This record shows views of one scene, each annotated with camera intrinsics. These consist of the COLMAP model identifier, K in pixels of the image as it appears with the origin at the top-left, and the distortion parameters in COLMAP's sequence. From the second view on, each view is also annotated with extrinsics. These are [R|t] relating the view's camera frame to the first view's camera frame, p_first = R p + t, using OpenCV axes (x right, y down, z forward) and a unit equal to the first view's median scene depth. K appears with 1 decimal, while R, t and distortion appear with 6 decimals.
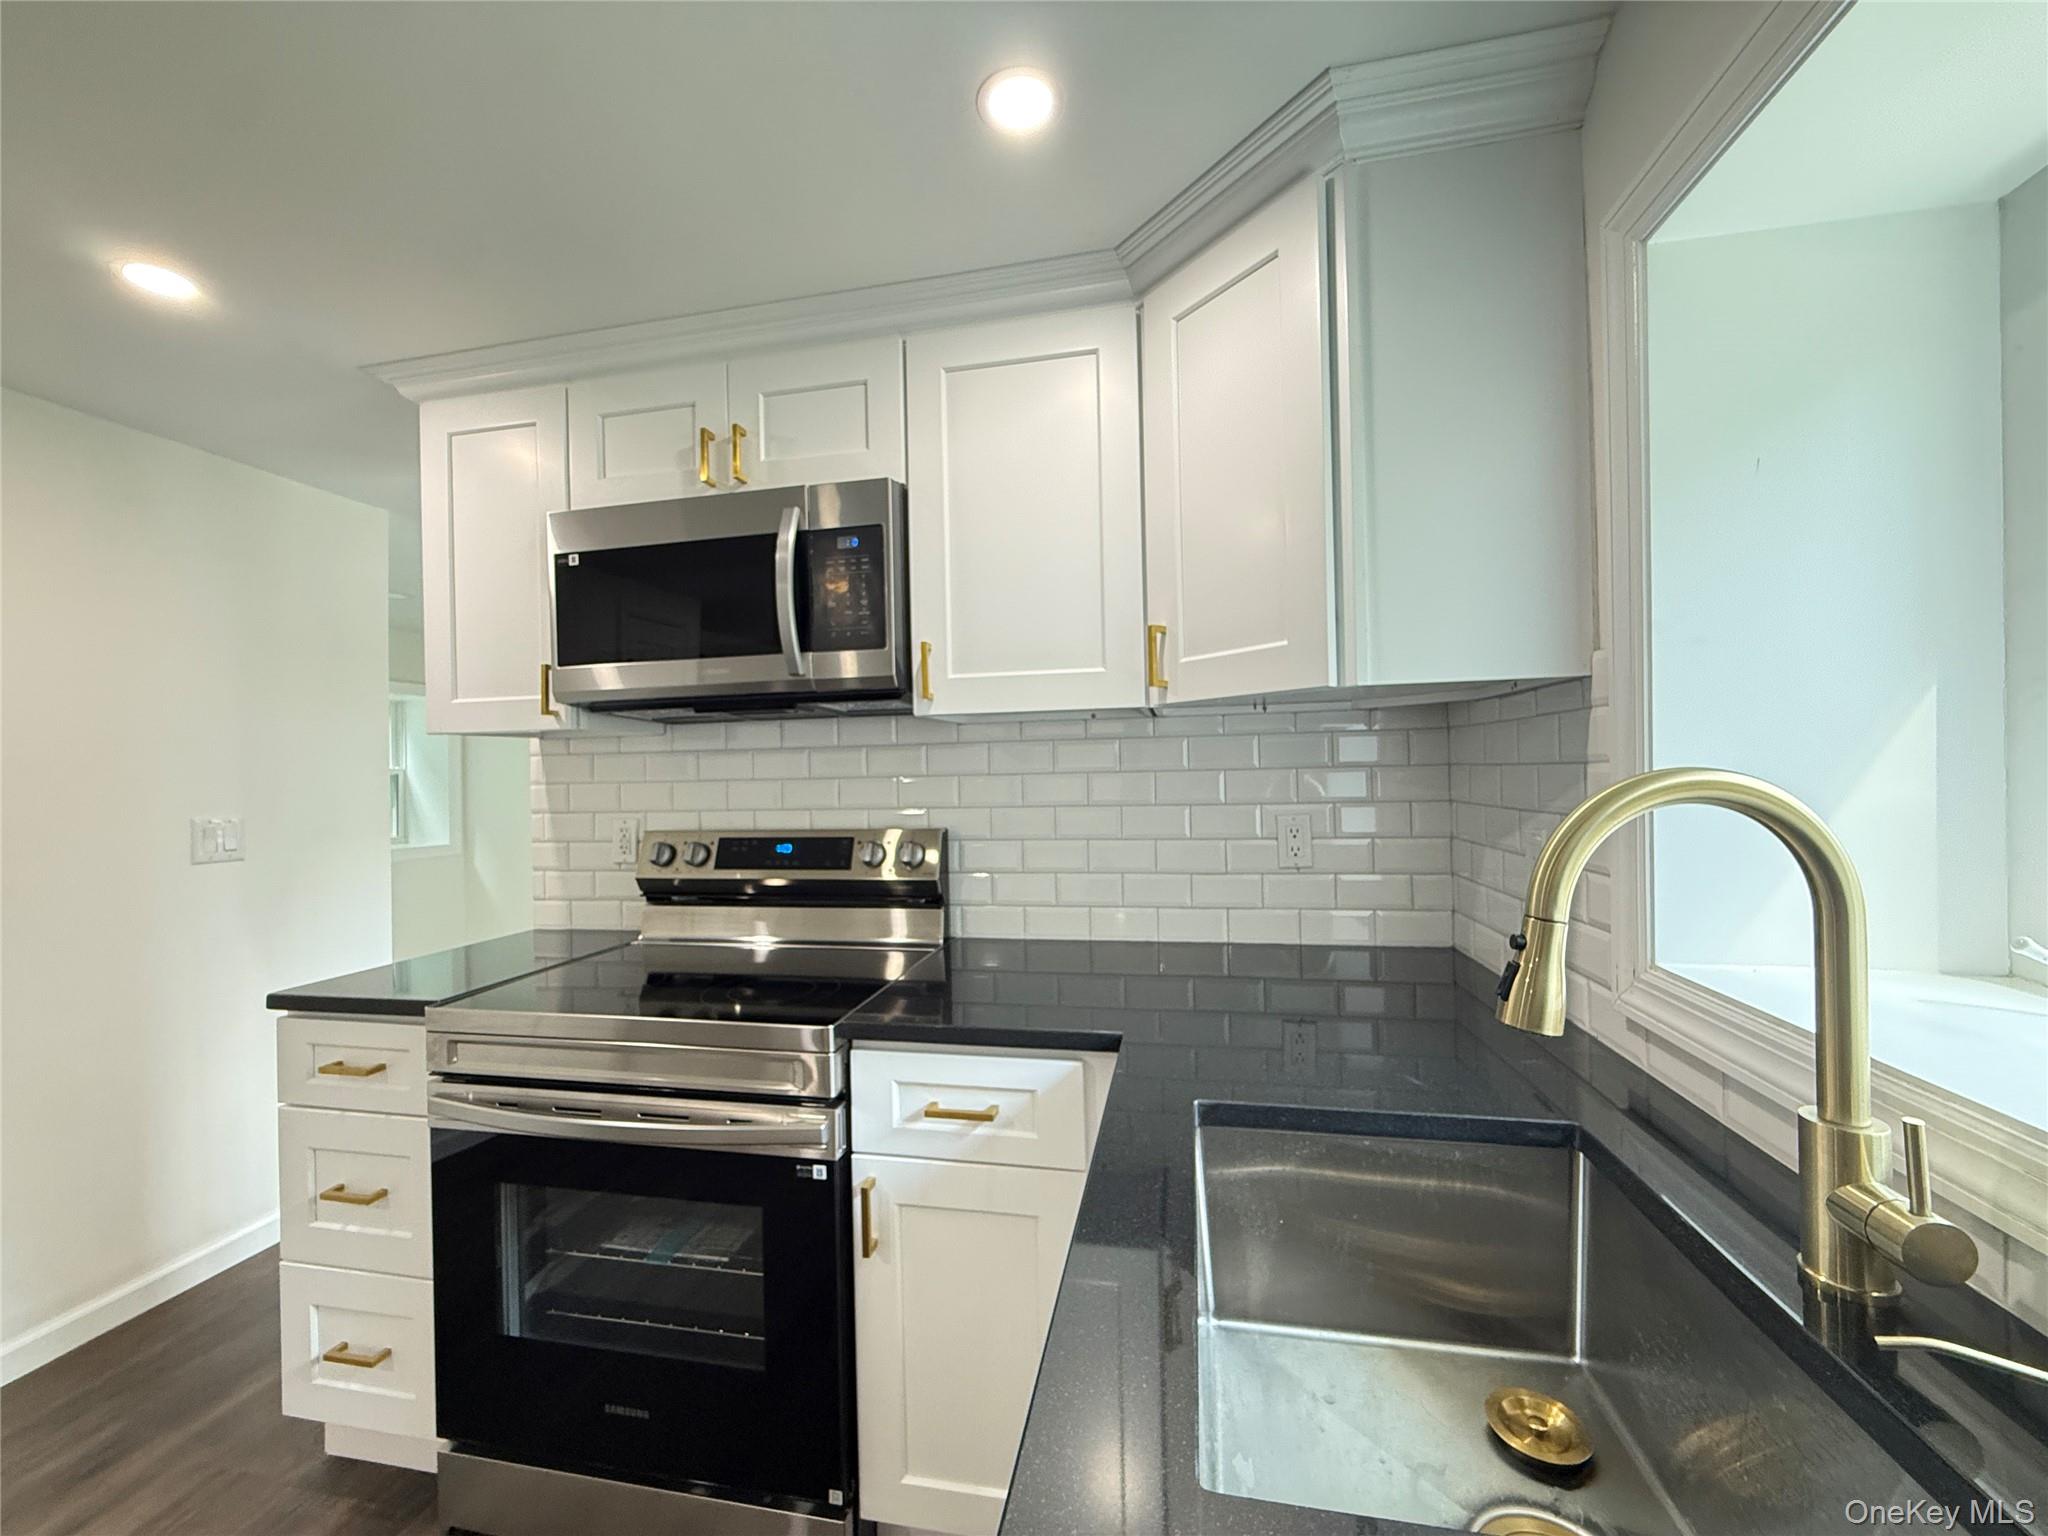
lens RADIAL K [[816.5, 0, 1018.0], [0, 816.5, 767.2], [0, 0, 1]] dist [-0.002311, 0.000472]
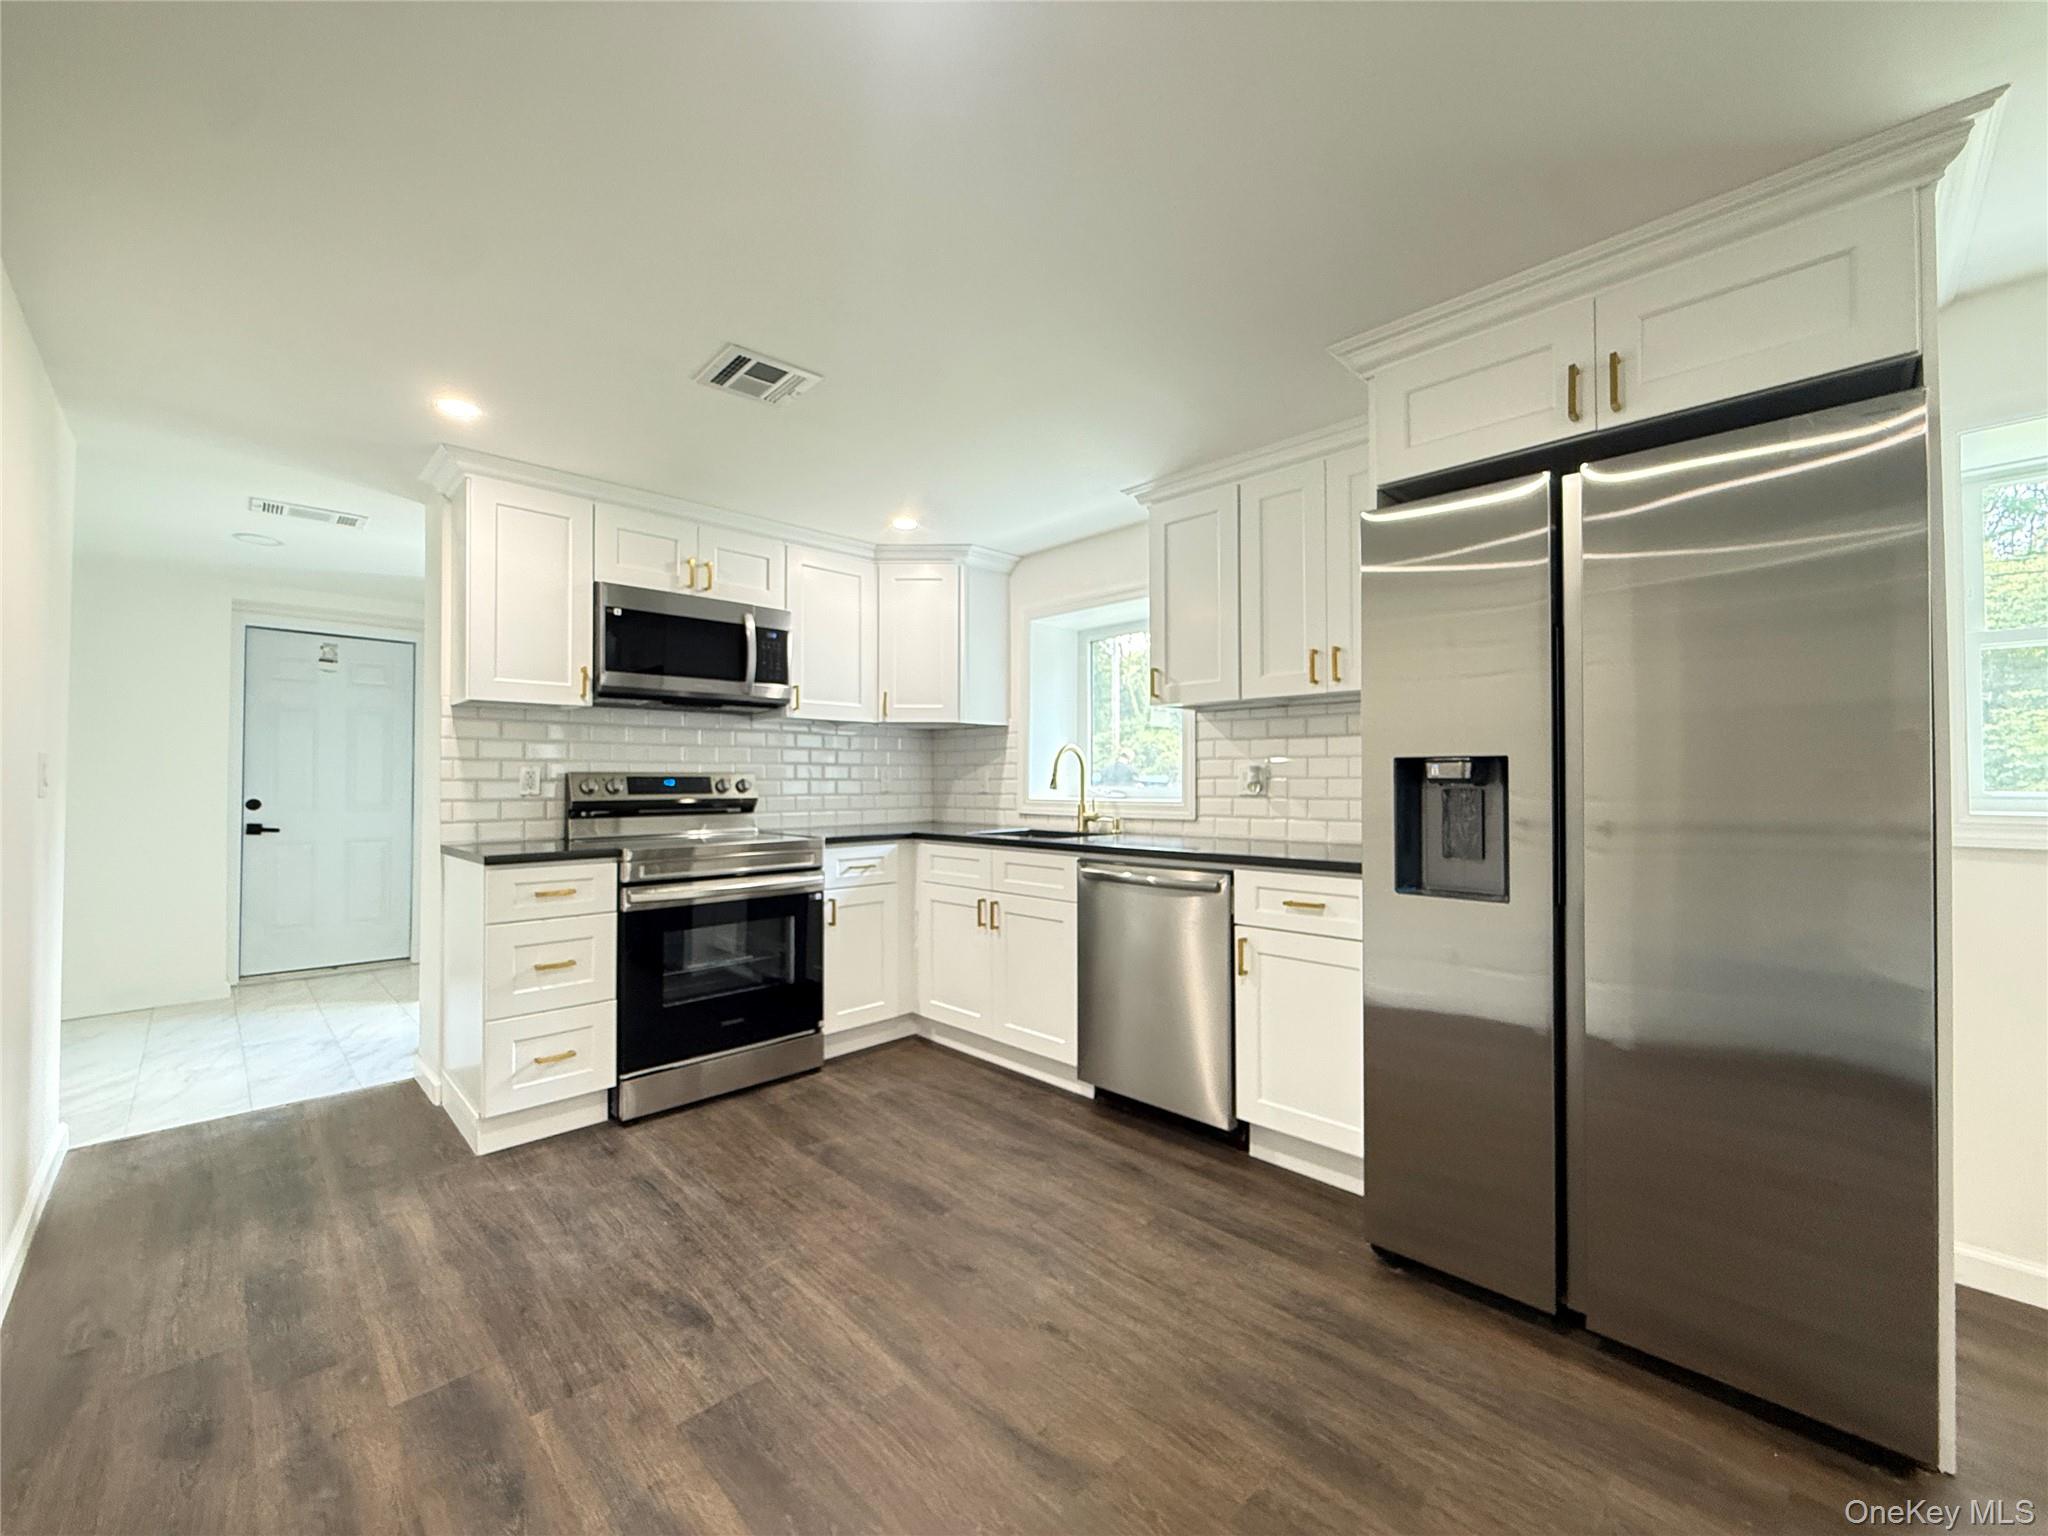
lens RADIAL K [[816.5, 0, 1017.8], [0, 816.5, 772.7], [0, 0, 1]] dist [-0.002311, 0.000472]
pose [[0.551556, 0.029090, 0.833631, -1.568332], [-0.013900, 0.999573, -0.025684, 0.131687], [-0.834022, 0.002579, 0.551725, -0.709311]]
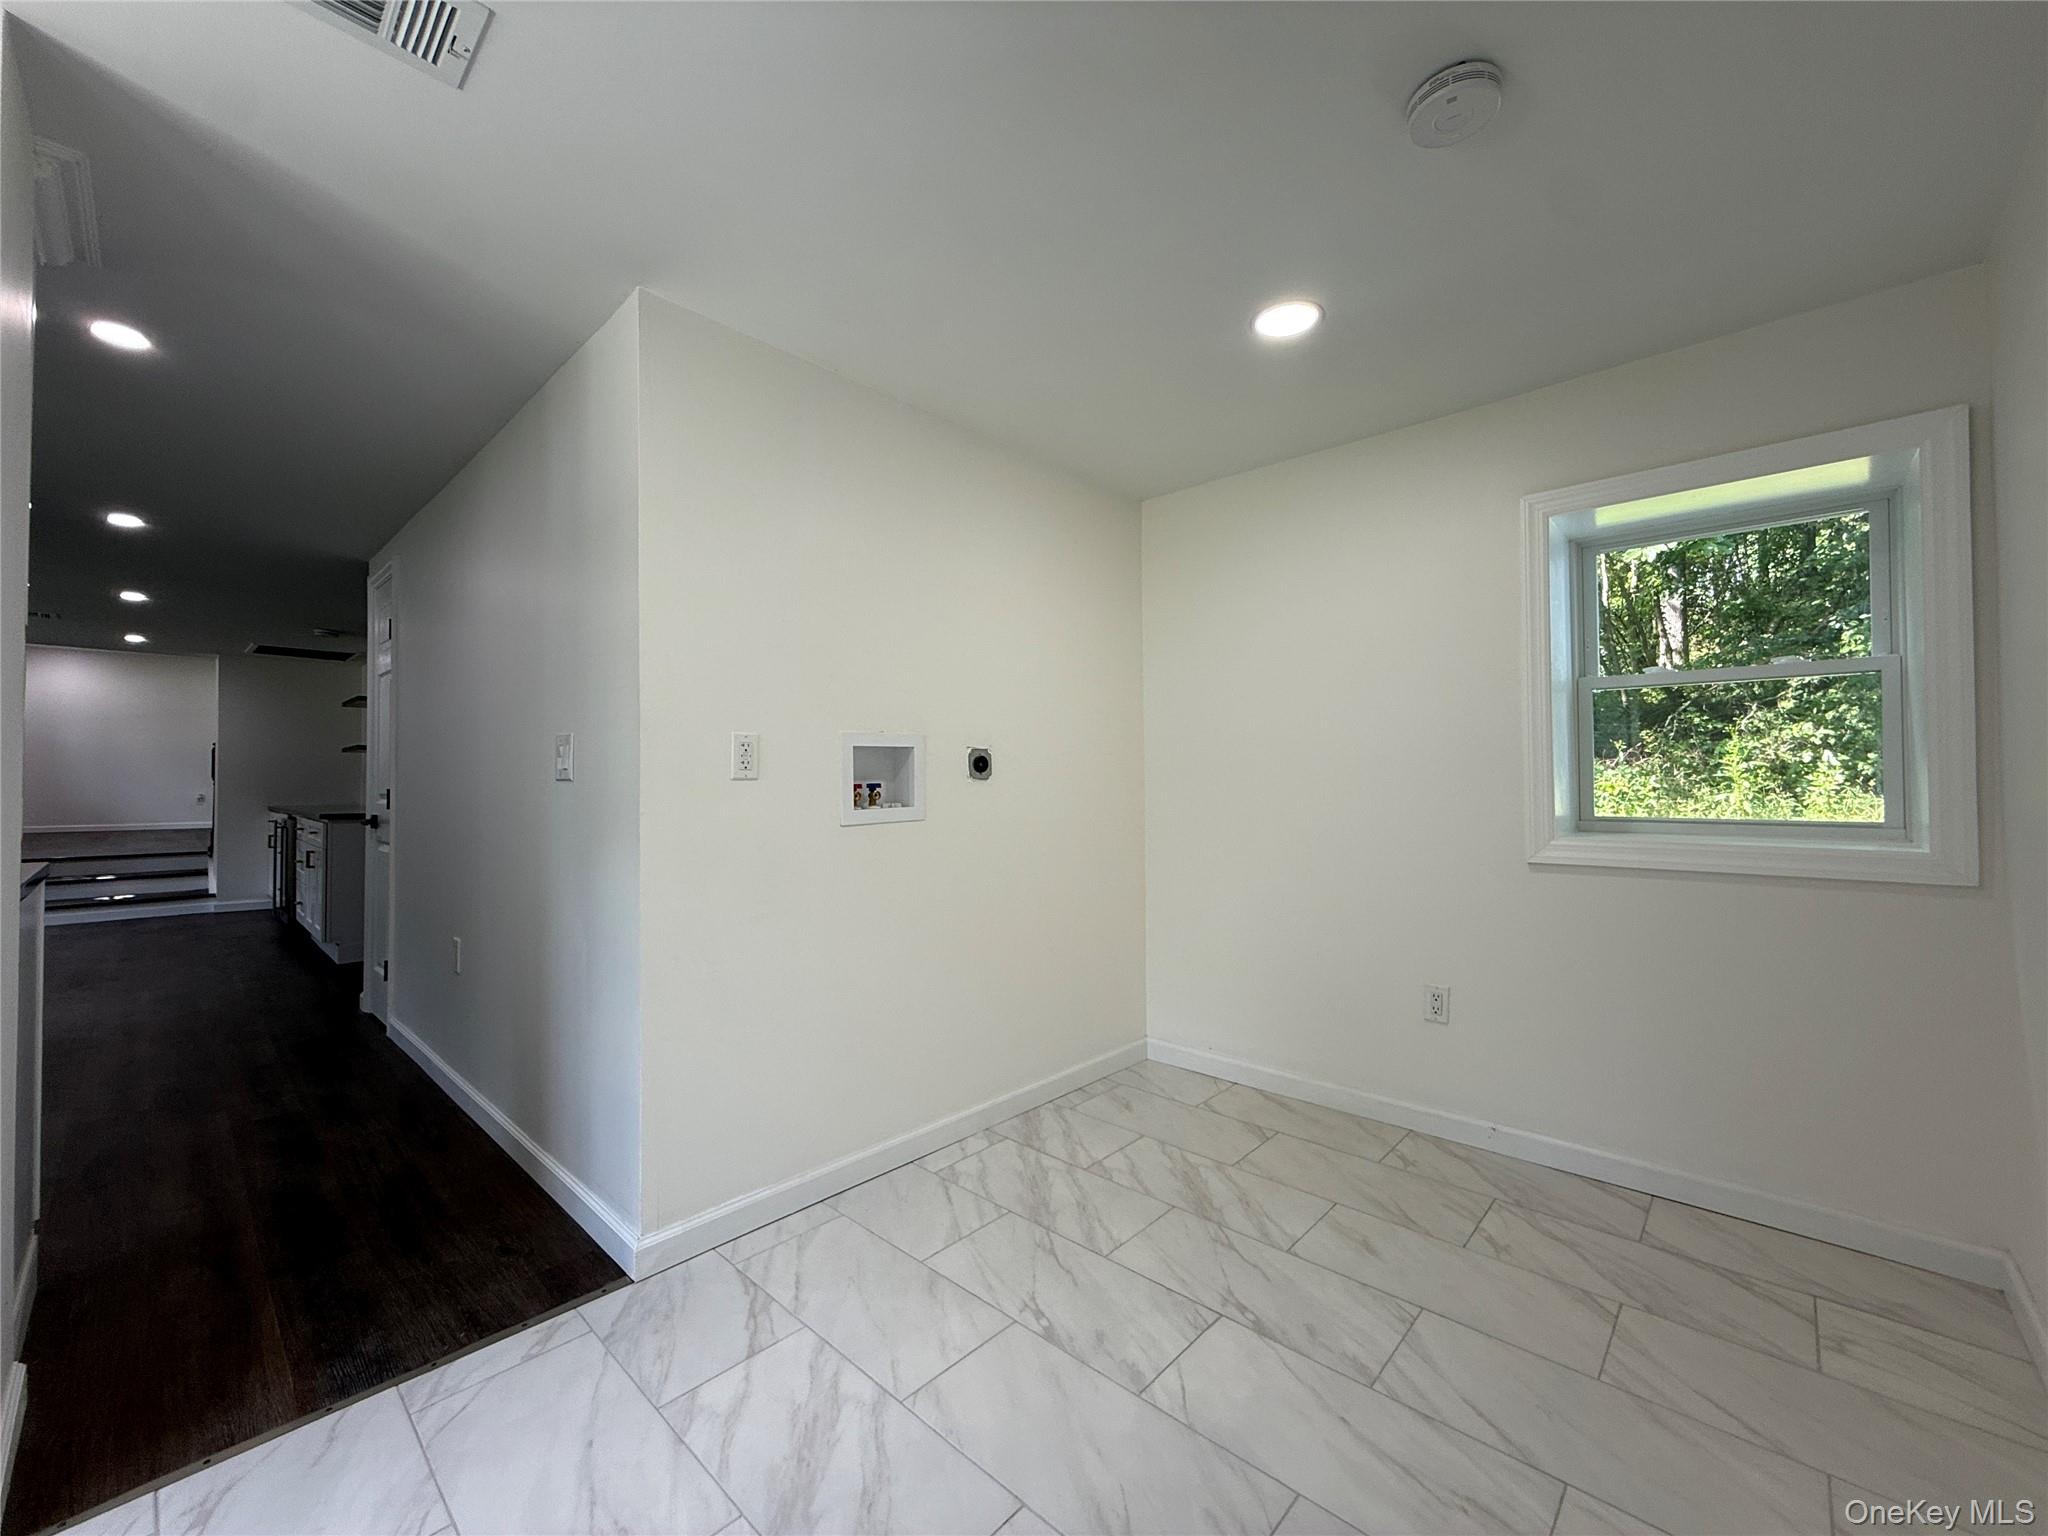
lens RADIAL K [[816.5, 0, 1029.9], [0, 816.5, 762.2], [0, 0, 1]] dist [-0.002311, 0.000472]
pose [[-0.514798, -0.005521, -0.857294, -0.571170], [0.016493, 0.999730, -0.016343, 0.158973], [0.857153, -0.022553, -0.514568, 2.731244]]
